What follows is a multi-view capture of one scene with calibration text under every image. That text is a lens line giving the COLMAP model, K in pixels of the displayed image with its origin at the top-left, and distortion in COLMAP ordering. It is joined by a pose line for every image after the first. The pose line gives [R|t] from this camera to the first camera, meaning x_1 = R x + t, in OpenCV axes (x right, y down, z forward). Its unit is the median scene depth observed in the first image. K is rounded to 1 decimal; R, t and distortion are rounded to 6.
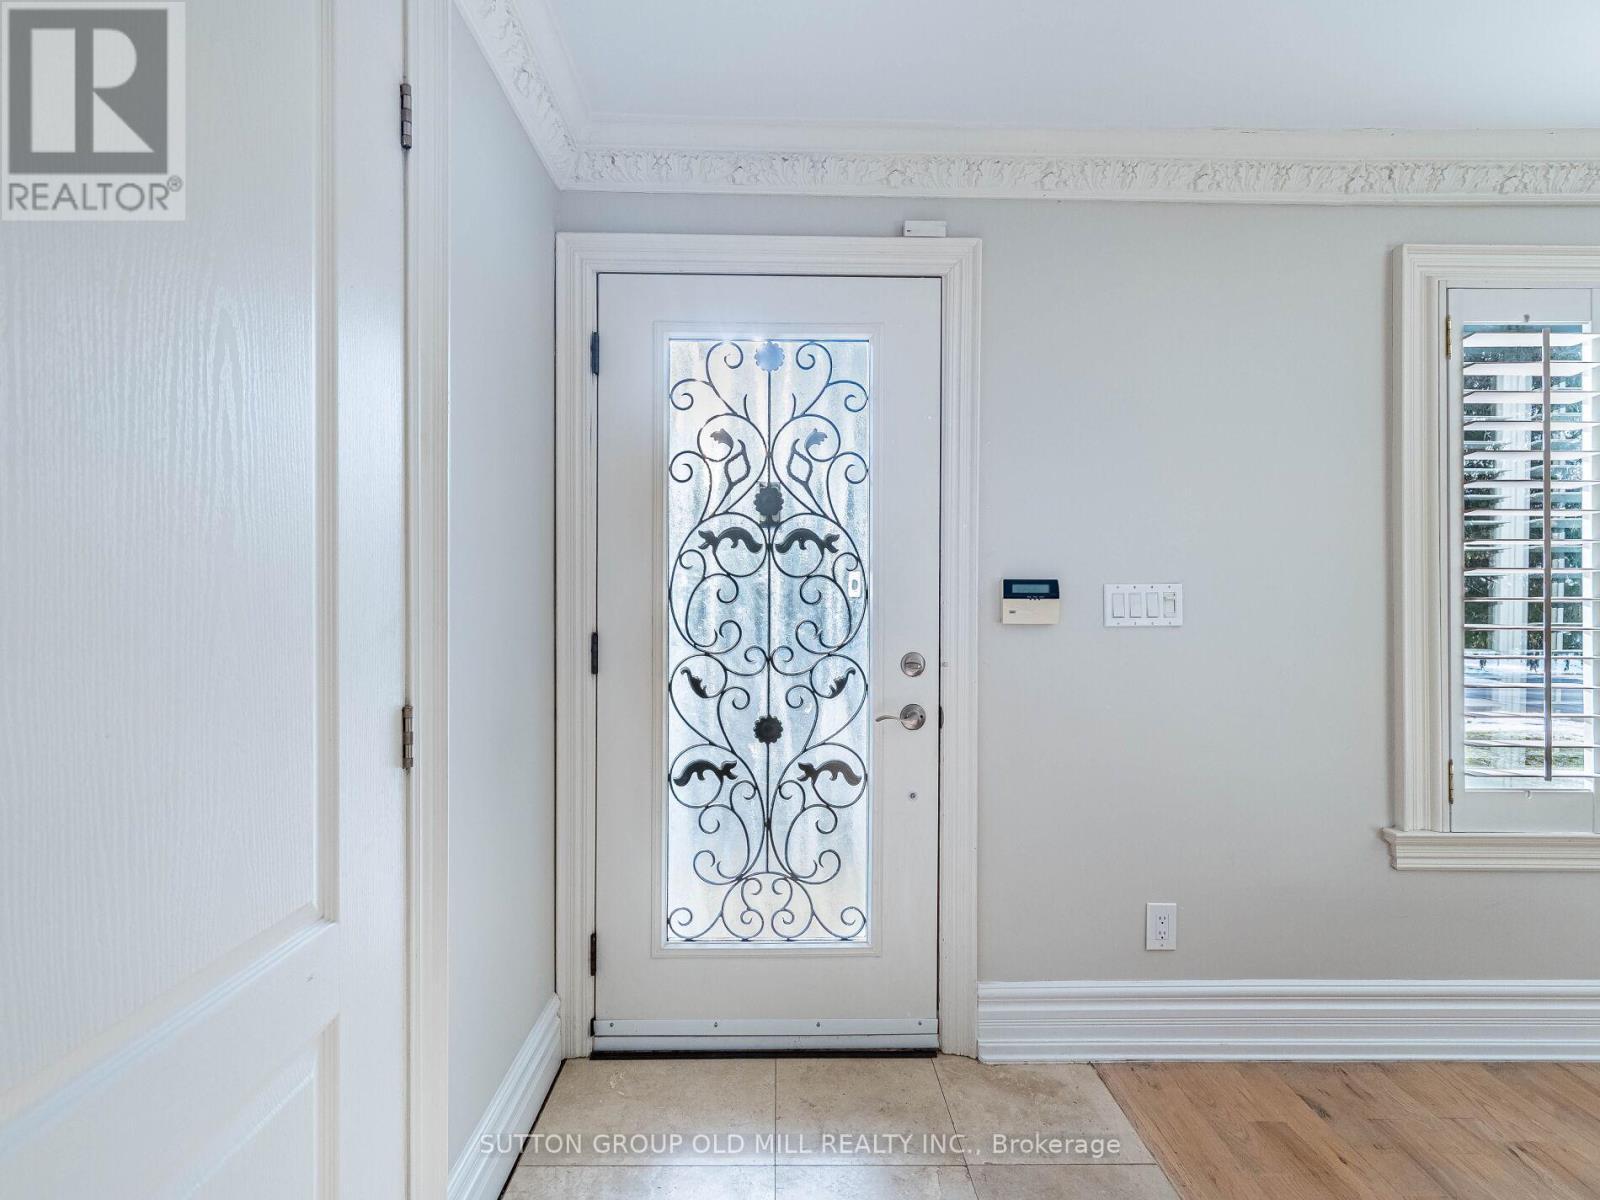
lens RADIAL K [[758.7, 0, 798.6], [0, 758.7, 597.5], [0, 0, 1]] dist [0.001650, 0.000377]
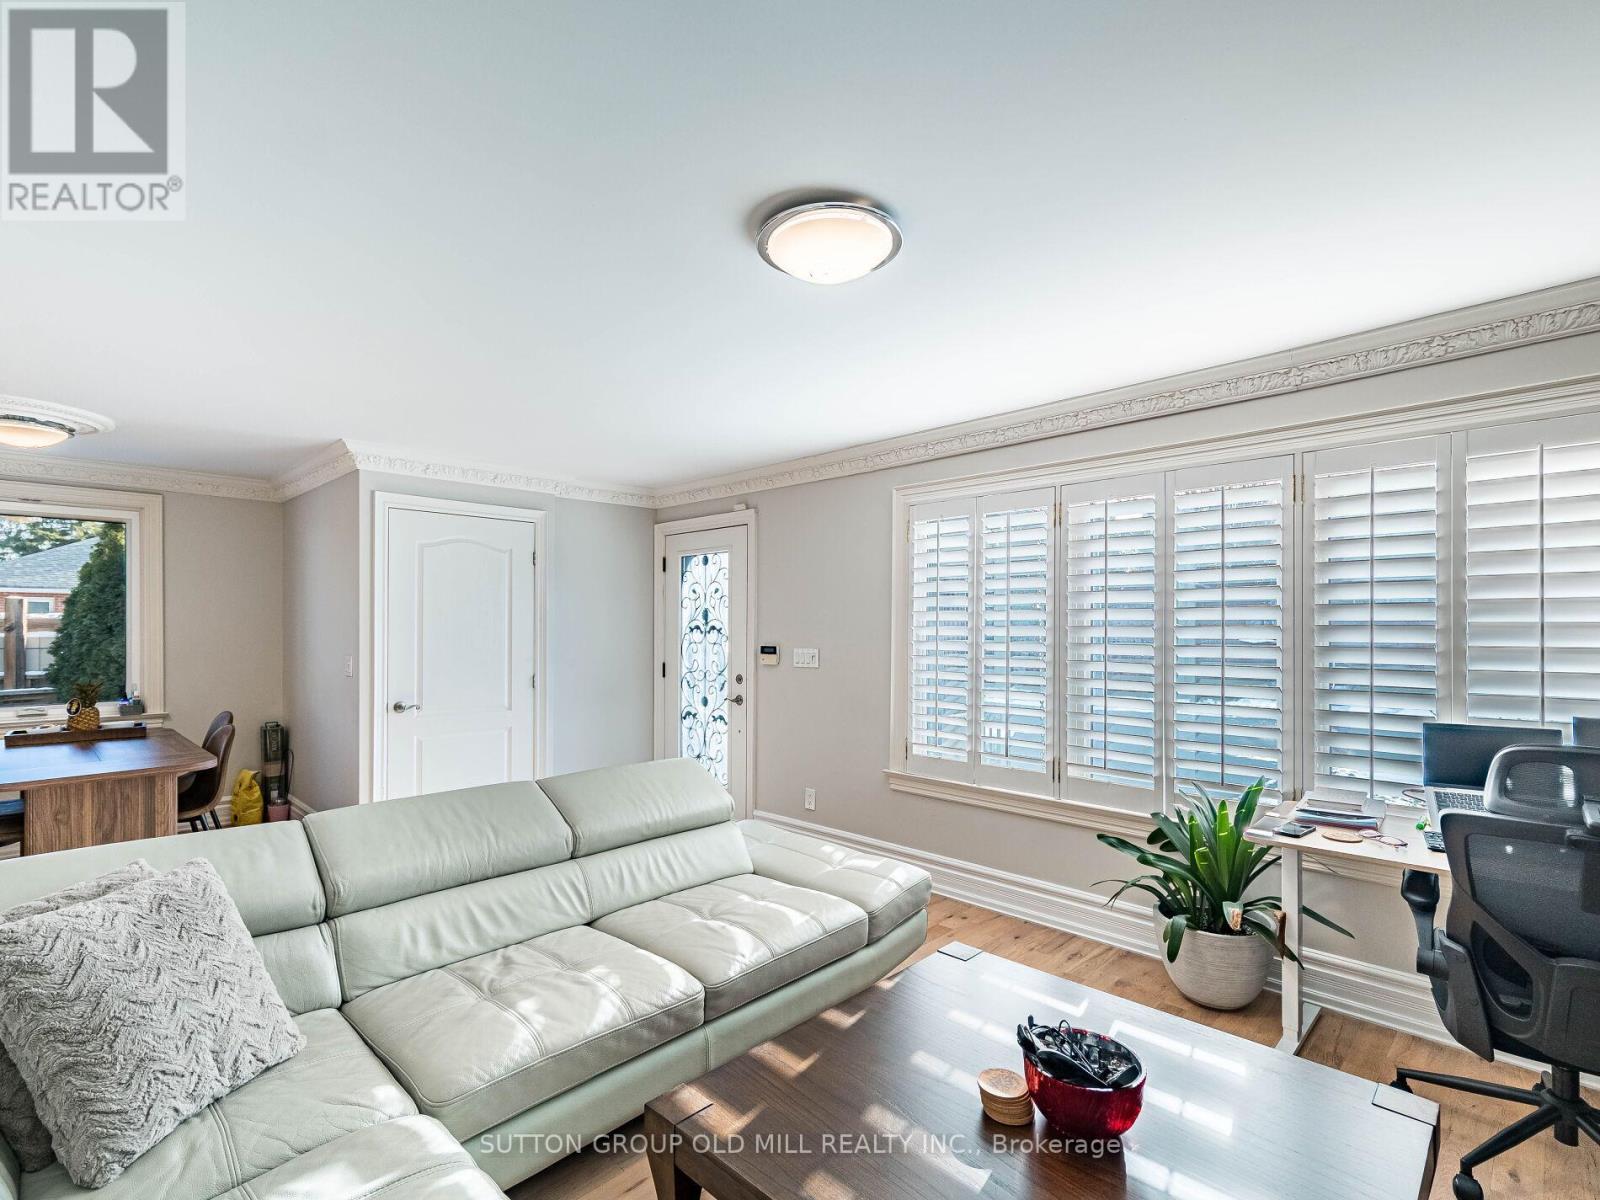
lens RADIAL K [[758.7, 0, 800.2], [0, 758.7, 613.1], [0, 0, 1]] dist [0.001650, 0.000377]
pose [[0.708426, -0.016394, -0.705595, 2.063173], [0.002974, 0.999791, -0.020244, -0.079092], [0.705779, 0.012243, 0.708326, -0.639009]]
